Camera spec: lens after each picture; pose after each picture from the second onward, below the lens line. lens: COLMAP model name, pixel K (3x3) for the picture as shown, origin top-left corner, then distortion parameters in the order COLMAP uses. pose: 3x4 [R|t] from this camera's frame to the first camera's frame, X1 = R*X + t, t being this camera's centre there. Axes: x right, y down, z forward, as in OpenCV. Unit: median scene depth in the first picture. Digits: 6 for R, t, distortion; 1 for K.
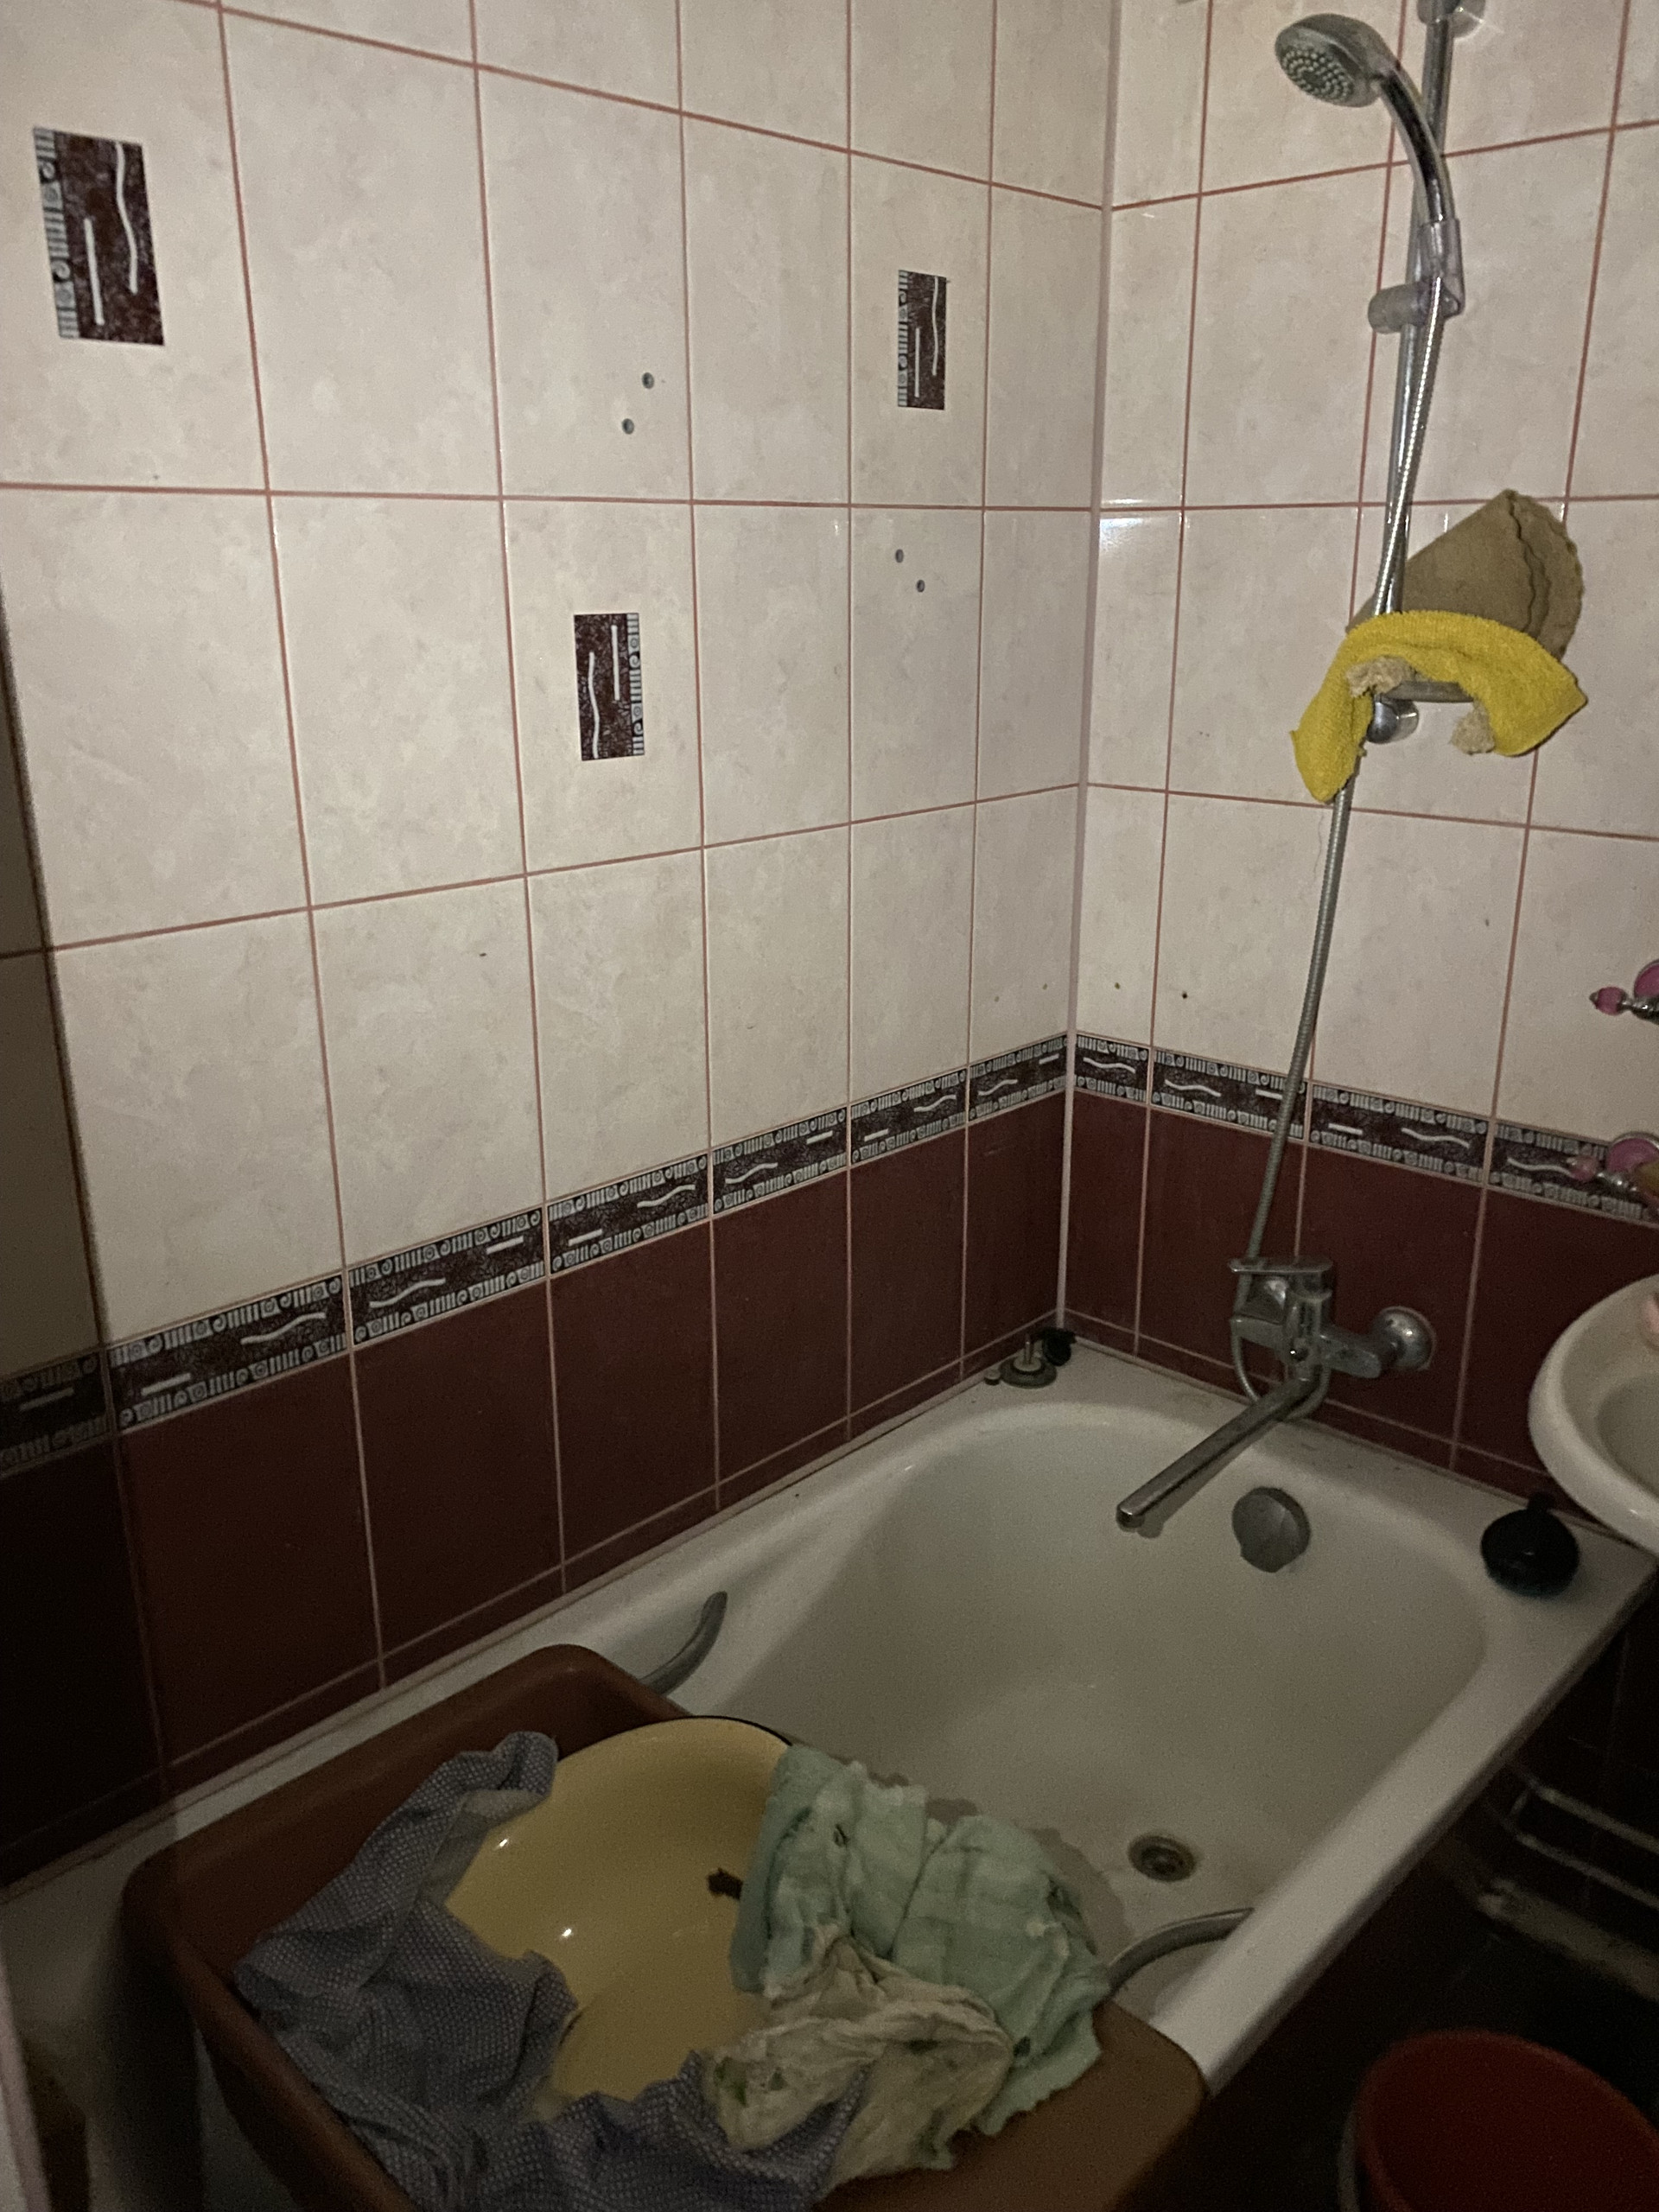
lens RADIAL K [[1721.5, 0, 829.4], [0, 1721.5, 1122.6], [0, 0, 1]] dist [0.019803, -0.019341]
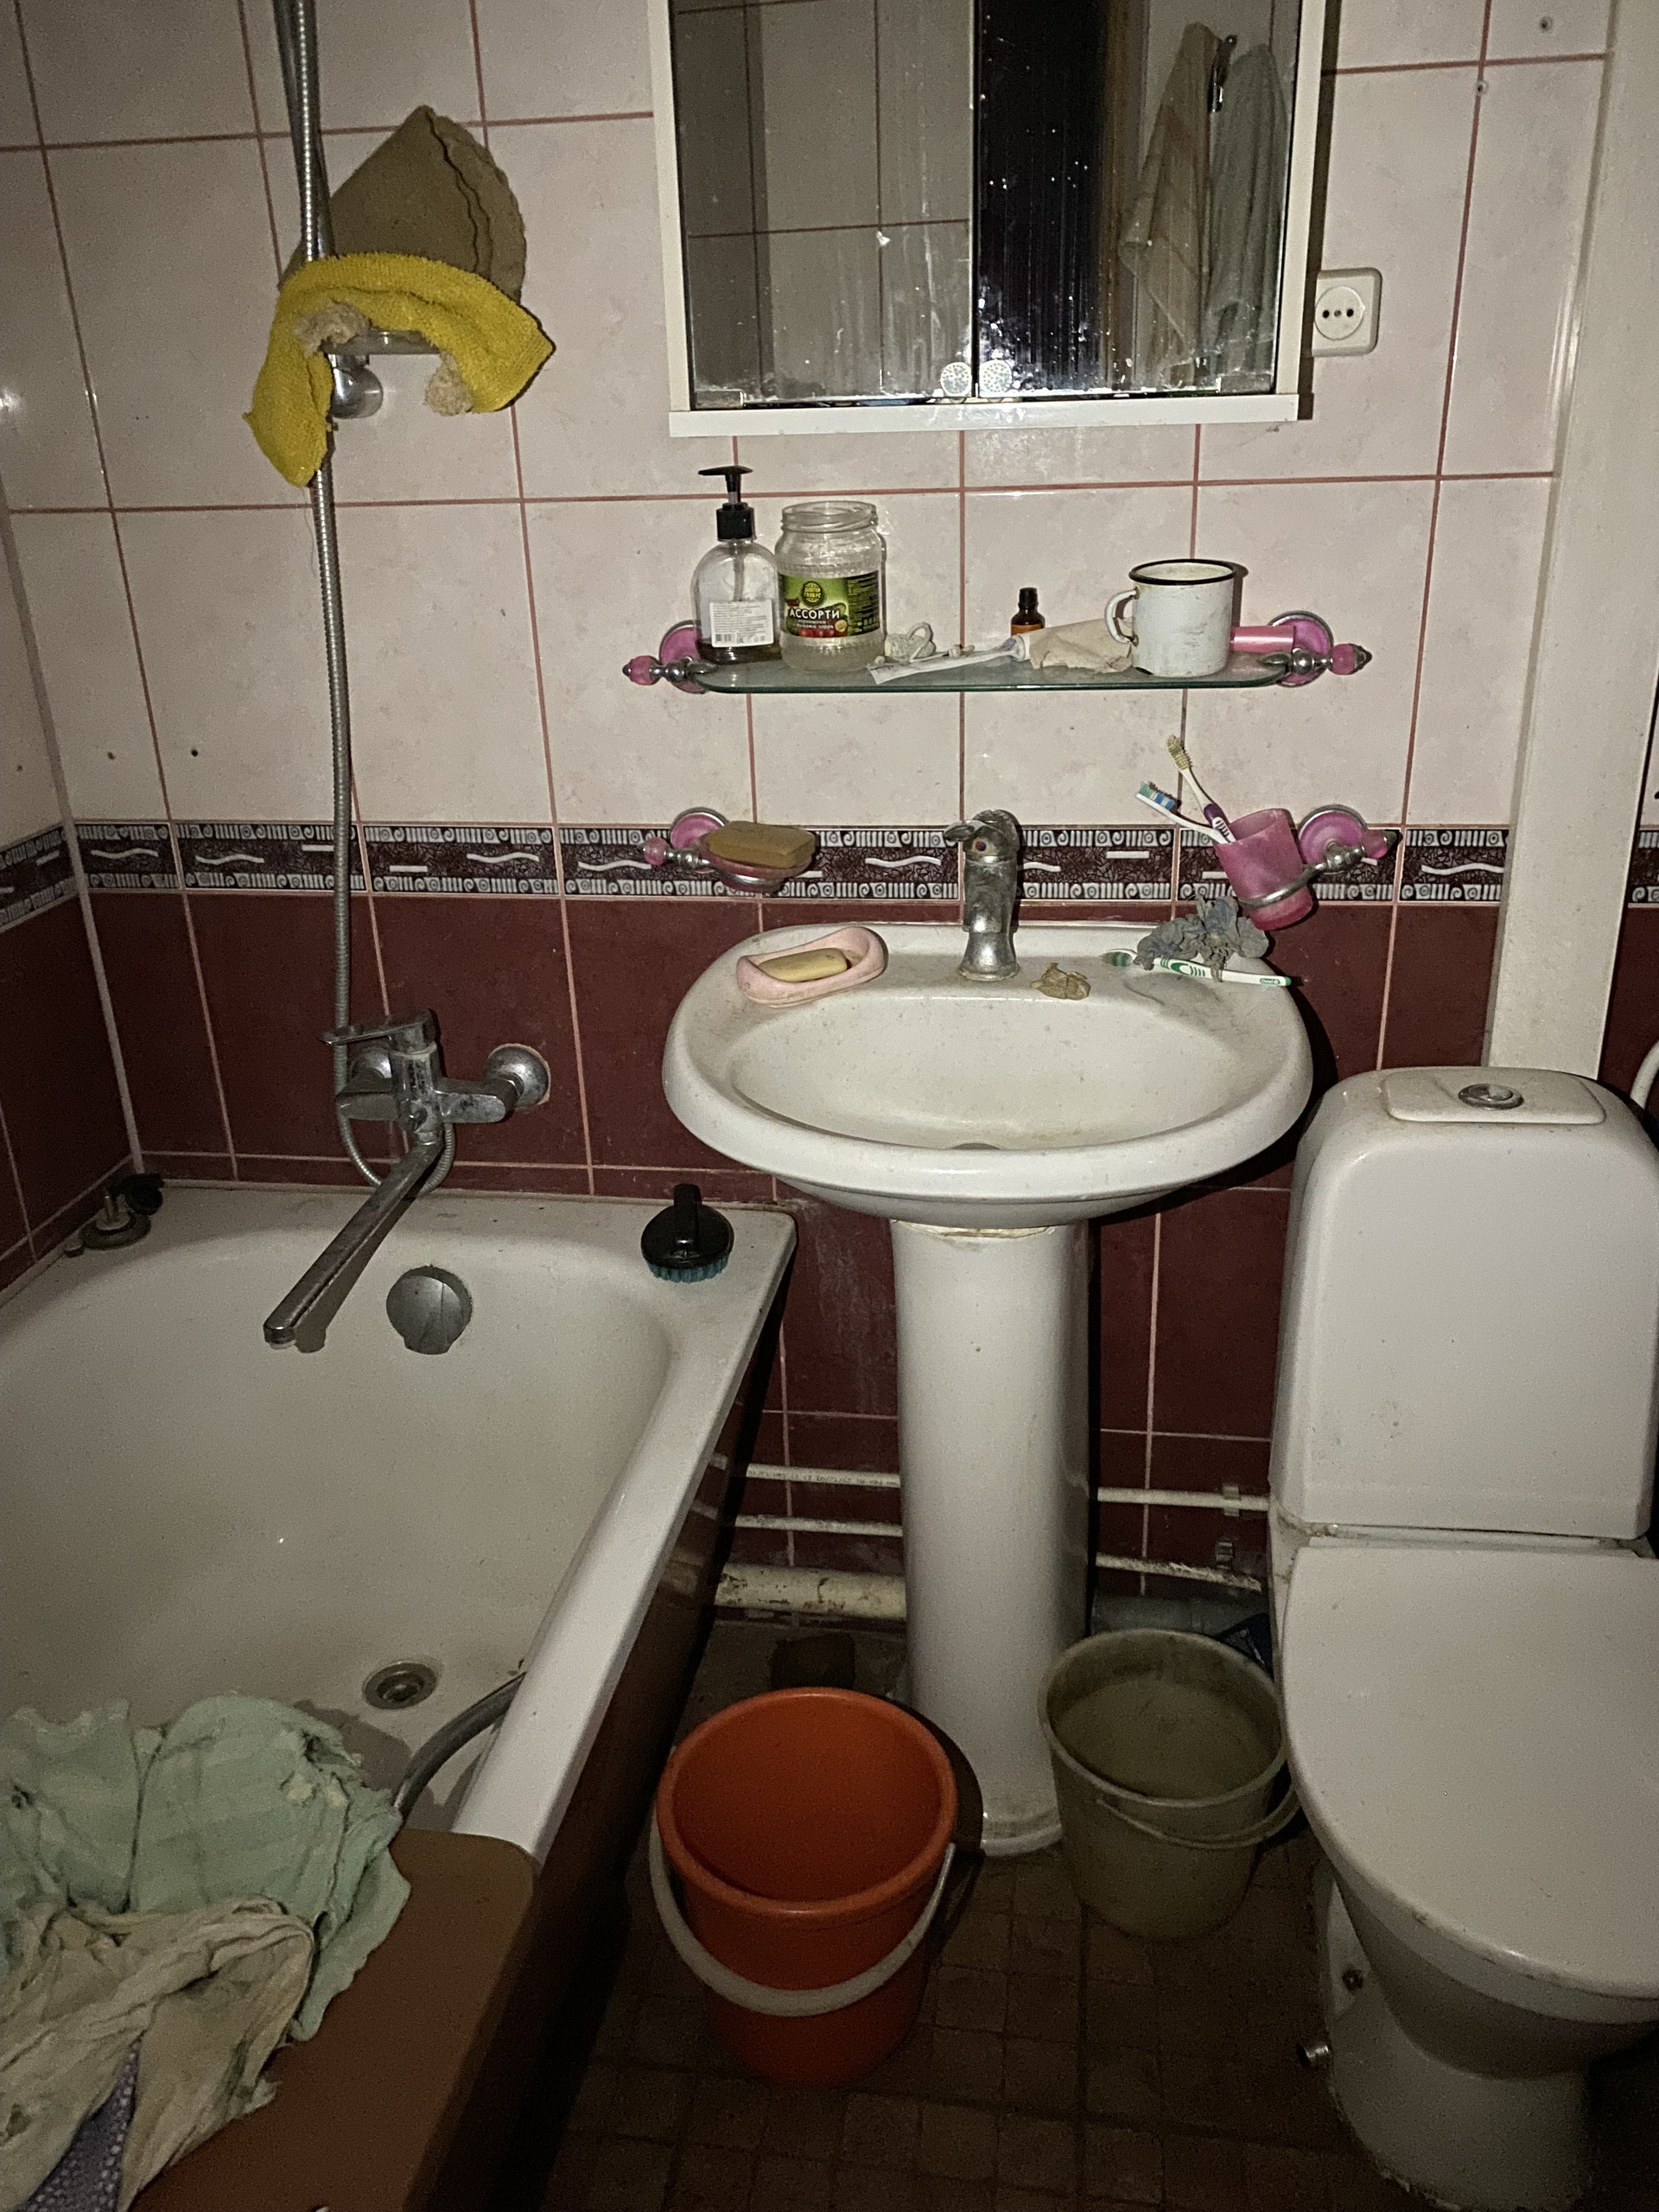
lens RADIAL K [[1721.5, 0, 822.3], [0, 1721.5, 1112.4], [0, 0, 1]] dist [0.019803, -0.019341]
pose [[0.834946, -0.239385, 0.495541, -0.004058], [0.200564, 0.970873, 0.131072, 0.054232], [-0.512484, -0.010051, 0.858638, 0.095078]]
